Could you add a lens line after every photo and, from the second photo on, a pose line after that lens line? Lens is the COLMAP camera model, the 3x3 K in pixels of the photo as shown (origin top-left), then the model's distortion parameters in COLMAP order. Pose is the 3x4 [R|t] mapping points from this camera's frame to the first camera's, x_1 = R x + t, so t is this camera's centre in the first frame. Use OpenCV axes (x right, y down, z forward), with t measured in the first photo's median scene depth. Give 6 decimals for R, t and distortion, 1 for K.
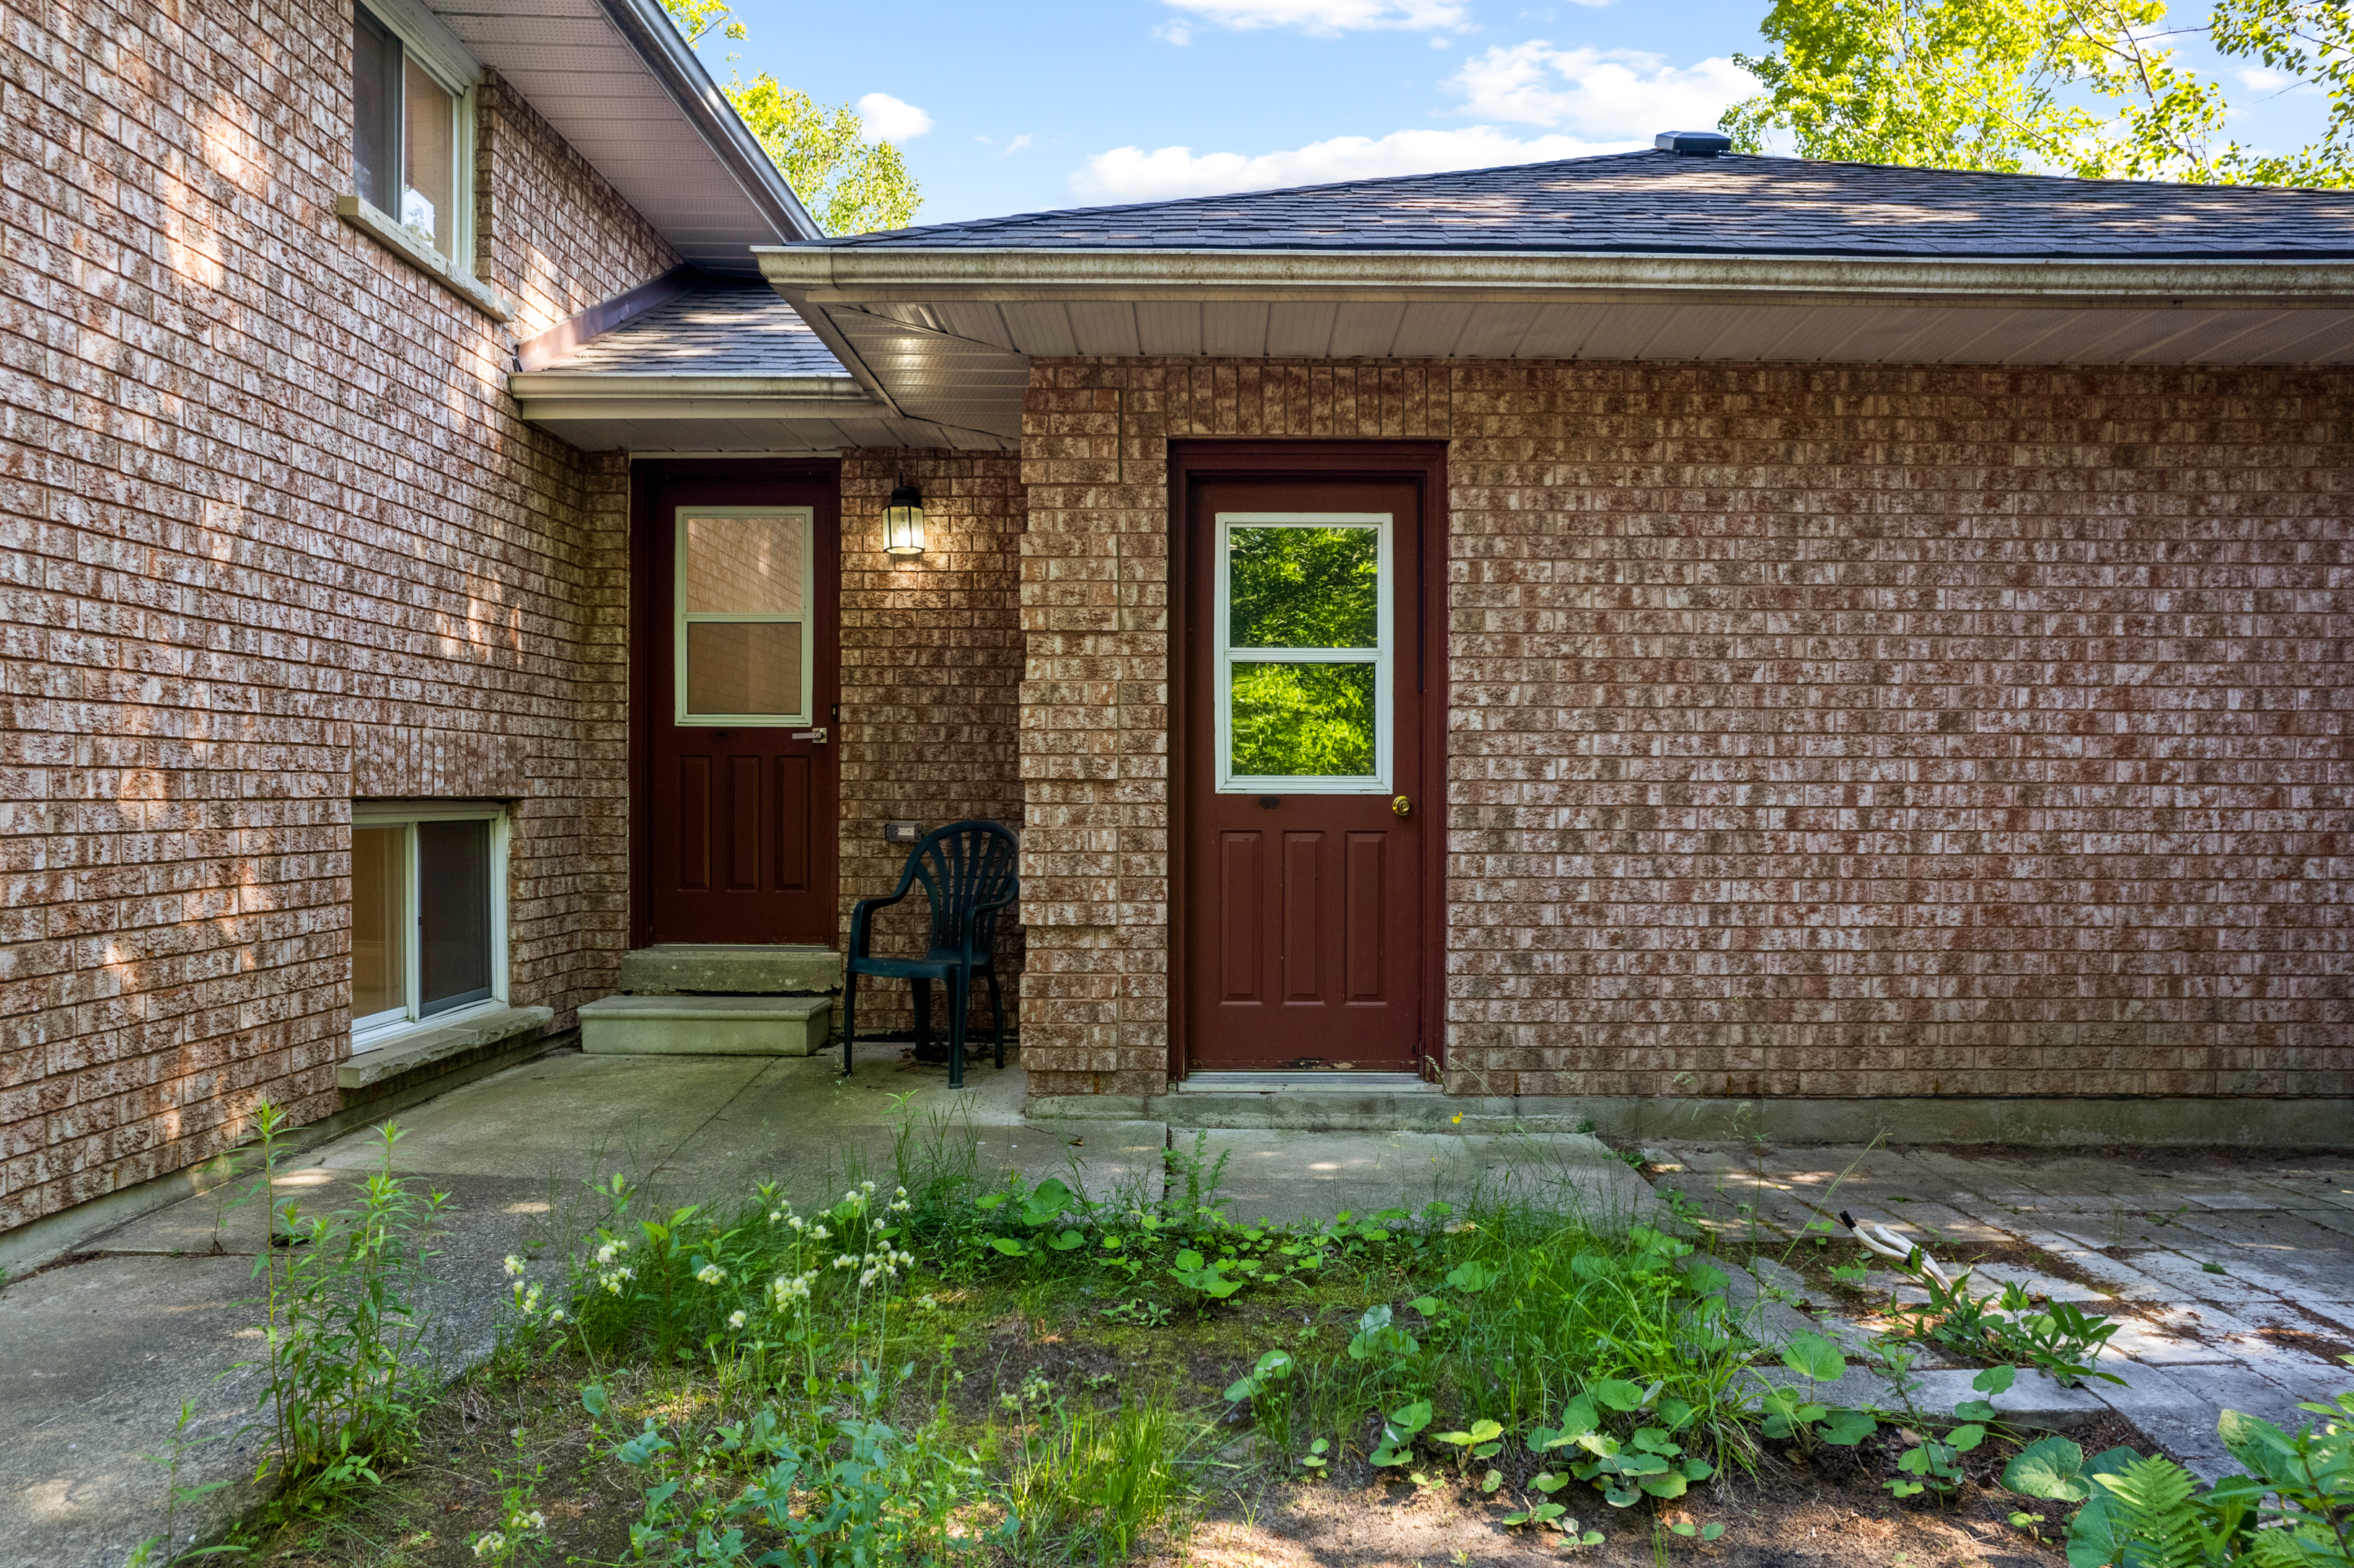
lens RADIAL K [[1500.8, 0, 1198.8], [0, 1500.8, 798.7], [0, 0, 1]] dist [-0.064332, 0.058382]
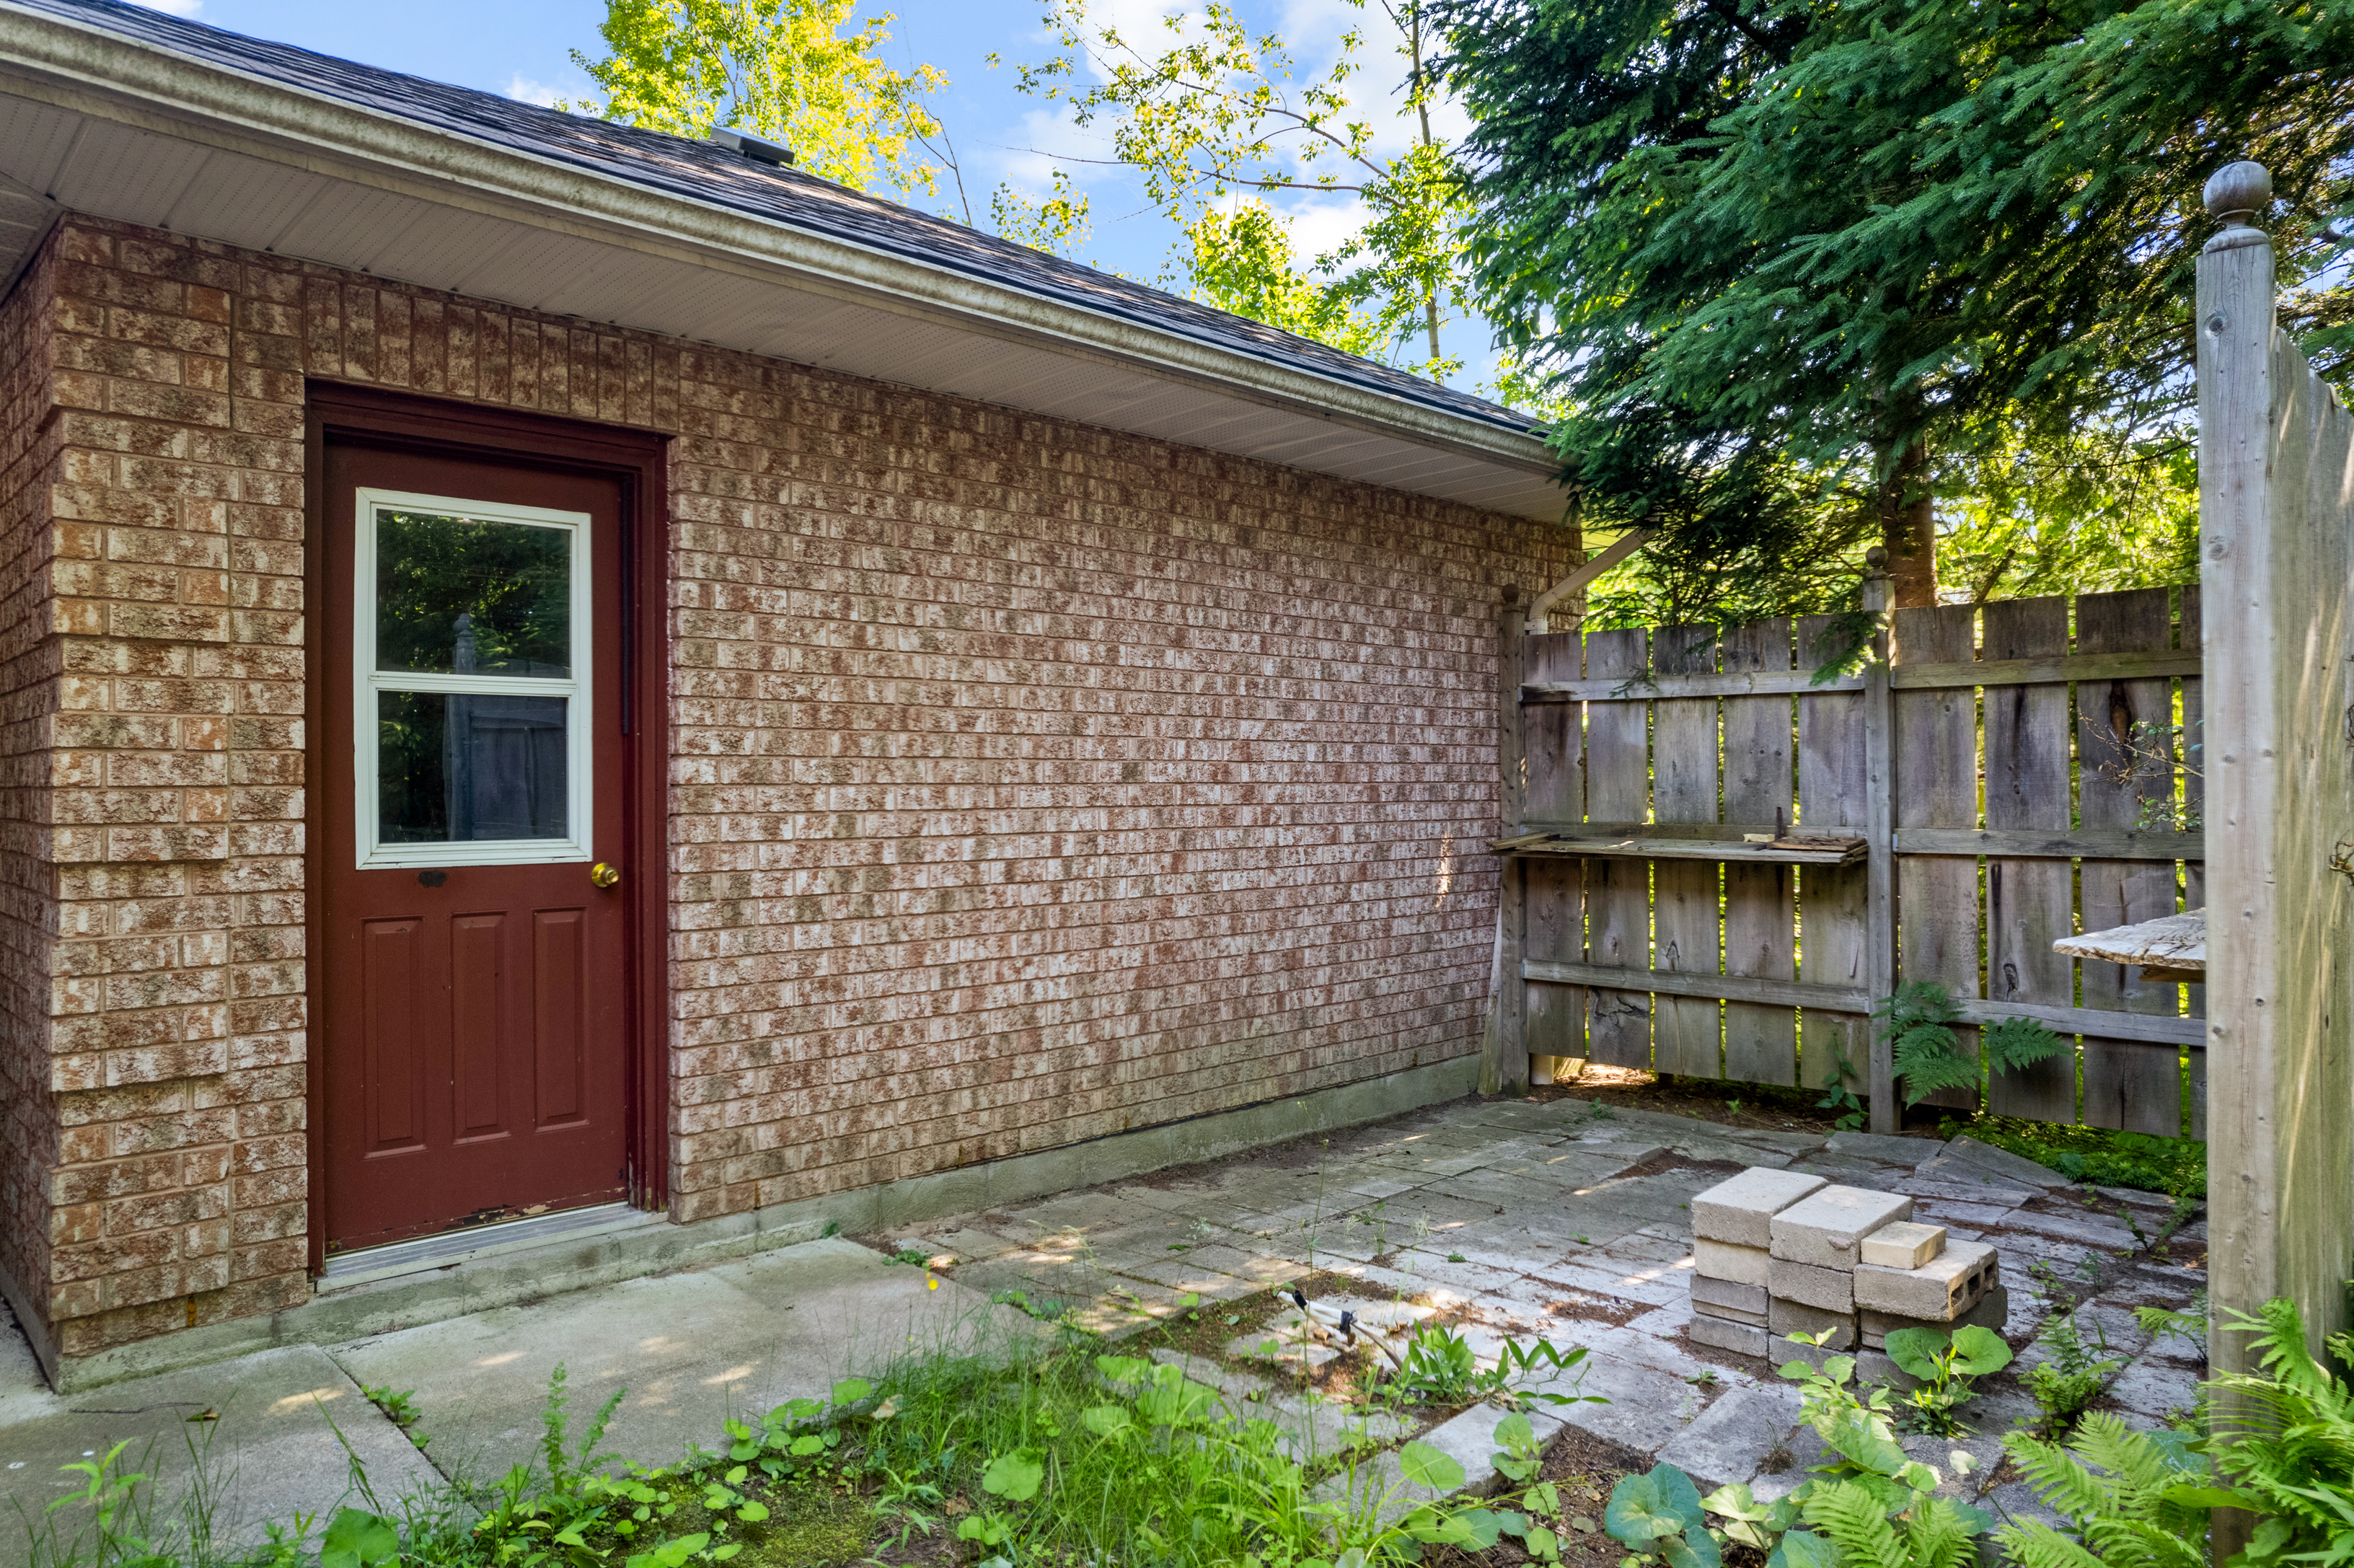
lens RADIAL K [[1496.0, 0, 1136.4], [0, 1496.0, 761.0], [0, 0, 1]] dist [-0.065081, 0.058377]
pose [[0.727327, 0.003088, 0.686284, -0.214807], [0.013240, 0.999741, -0.018530, -0.039727], [-0.686164, 0.022564, 0.727097, 0.224700]]
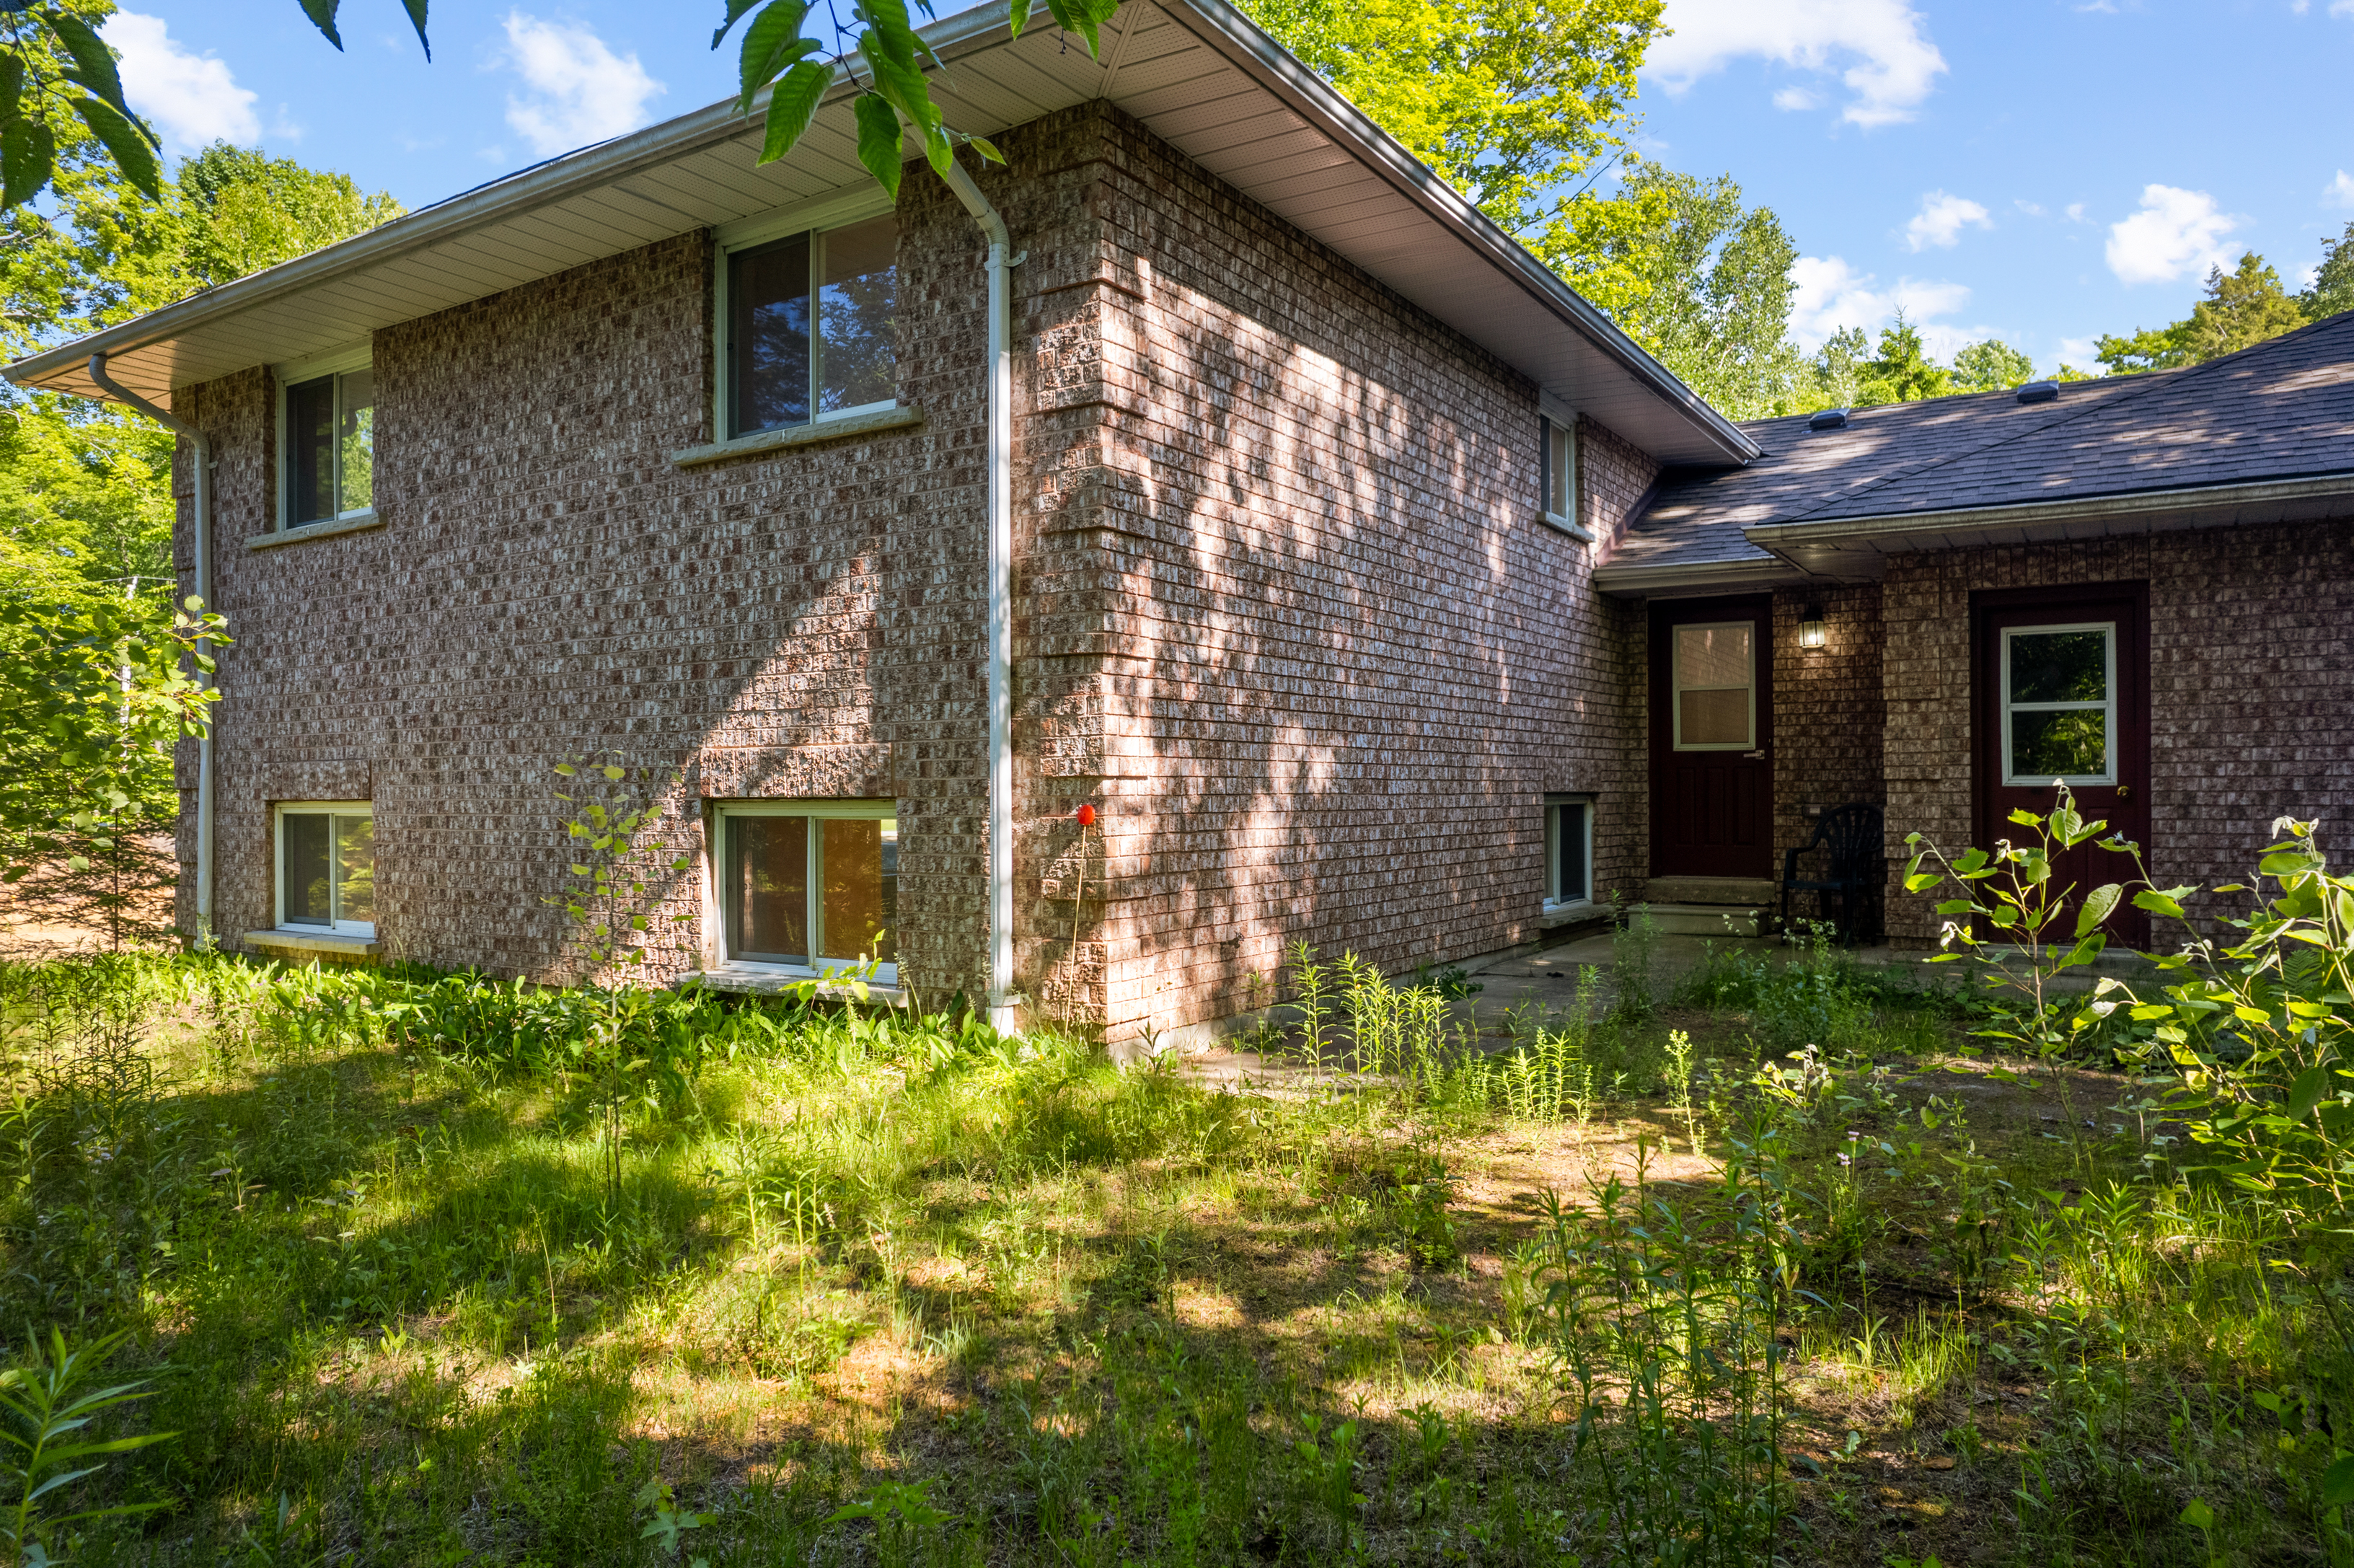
lens RADIAL K [[1500.8, 0, 1198.8], [0, 1500.8, 798.7], [0, 0, 1]] dist [-0.064332, 0.058382]
pose [[0.844643, -0.006843, -0.535286, 0.150746], [0.007430, 0.999972, -0.001059, 0.006380], [0.535278, -0.003083, 0.844670, -1.027574]]
